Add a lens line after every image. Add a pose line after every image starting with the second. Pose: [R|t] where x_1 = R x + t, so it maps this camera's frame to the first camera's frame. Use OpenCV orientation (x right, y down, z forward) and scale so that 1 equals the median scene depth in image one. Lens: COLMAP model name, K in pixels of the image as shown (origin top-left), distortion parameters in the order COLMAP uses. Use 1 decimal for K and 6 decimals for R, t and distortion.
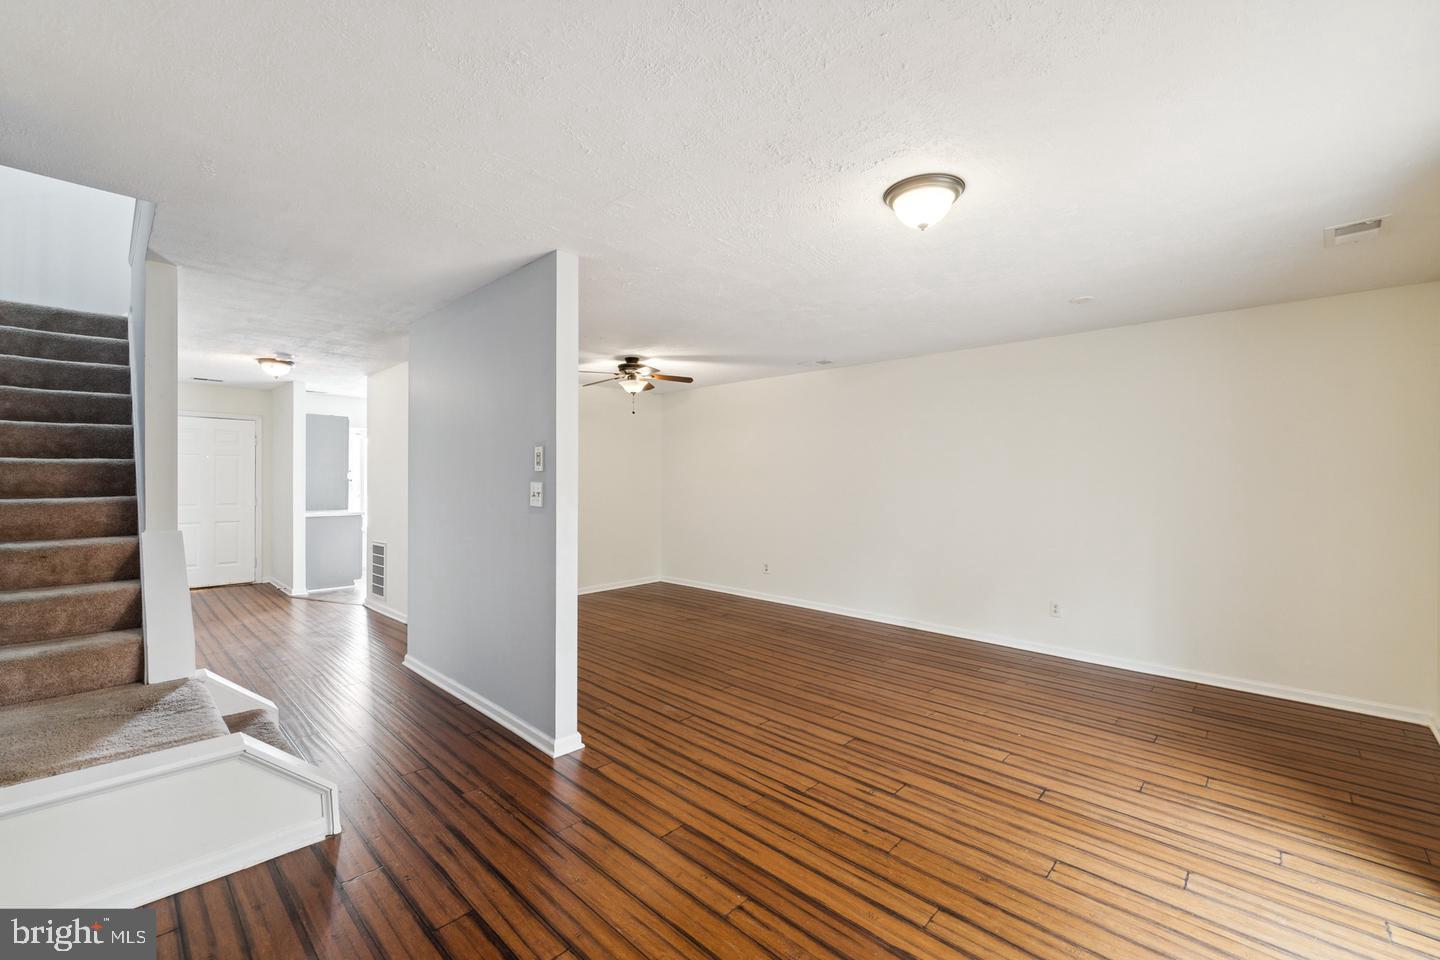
lens RADIAL K [[601.5, 0, 722.0], [0, 601.5, 472.5], [0, 0, 1]] dist [0.001239, -0.000136]
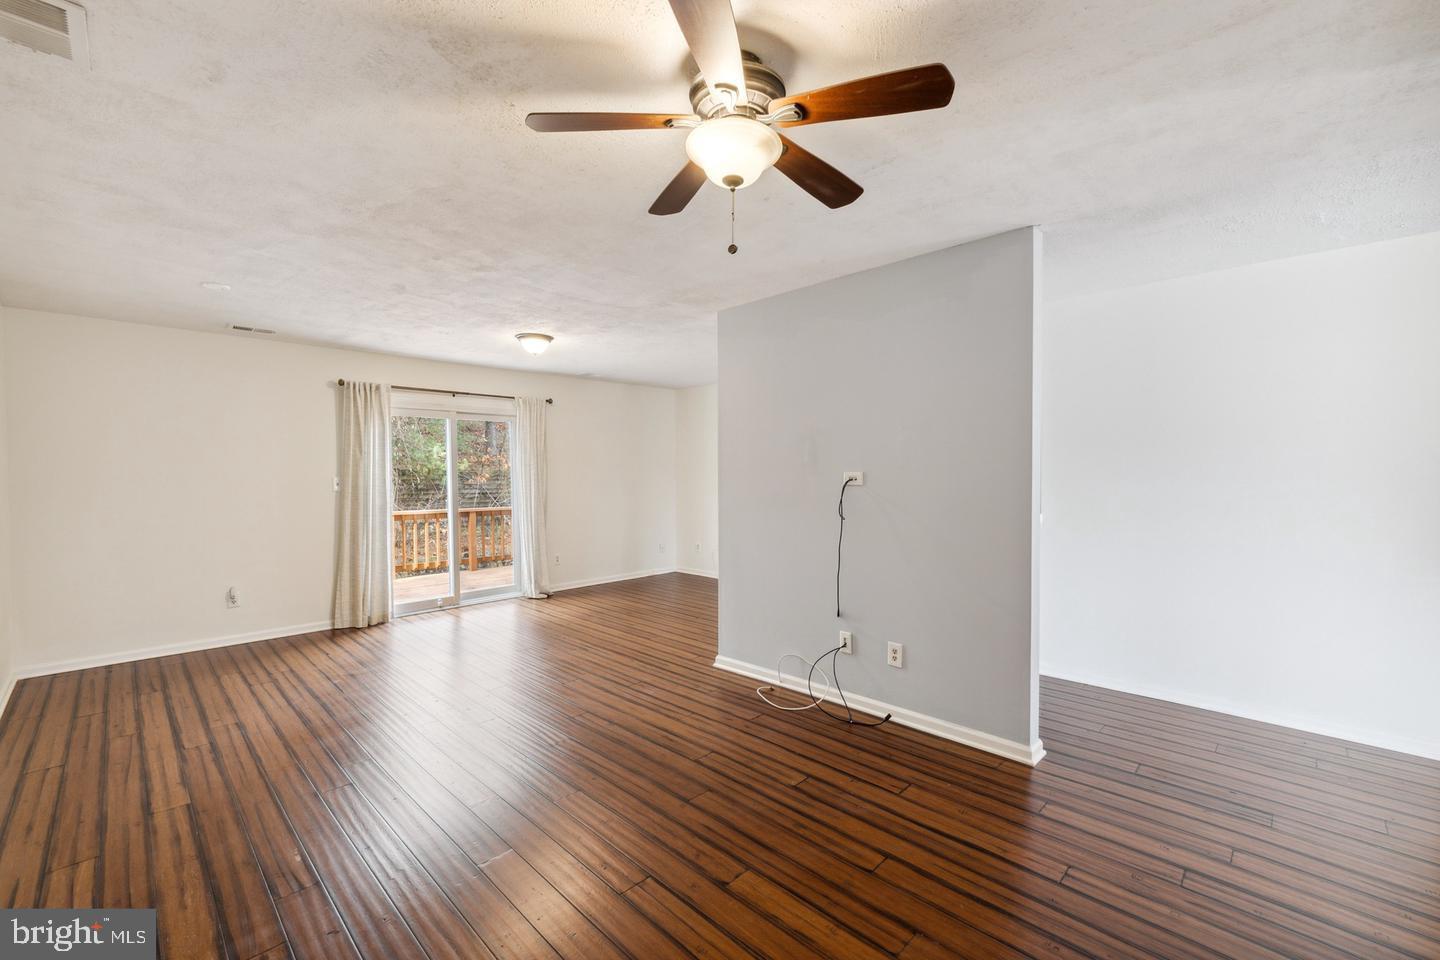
lens RADIAL K [[601.5, 0, 722.0], [0, 601.5, 472.5], [0, 0, 1]] dist [0.001239, -0.000136]
pose [[-0.999870, 0.001700, 0.016049, -0.278238], [0.001584, 0.999973, -0.007234, 0.017627], [-0.016061, -0.007208, -0.999845, 2.447105]]
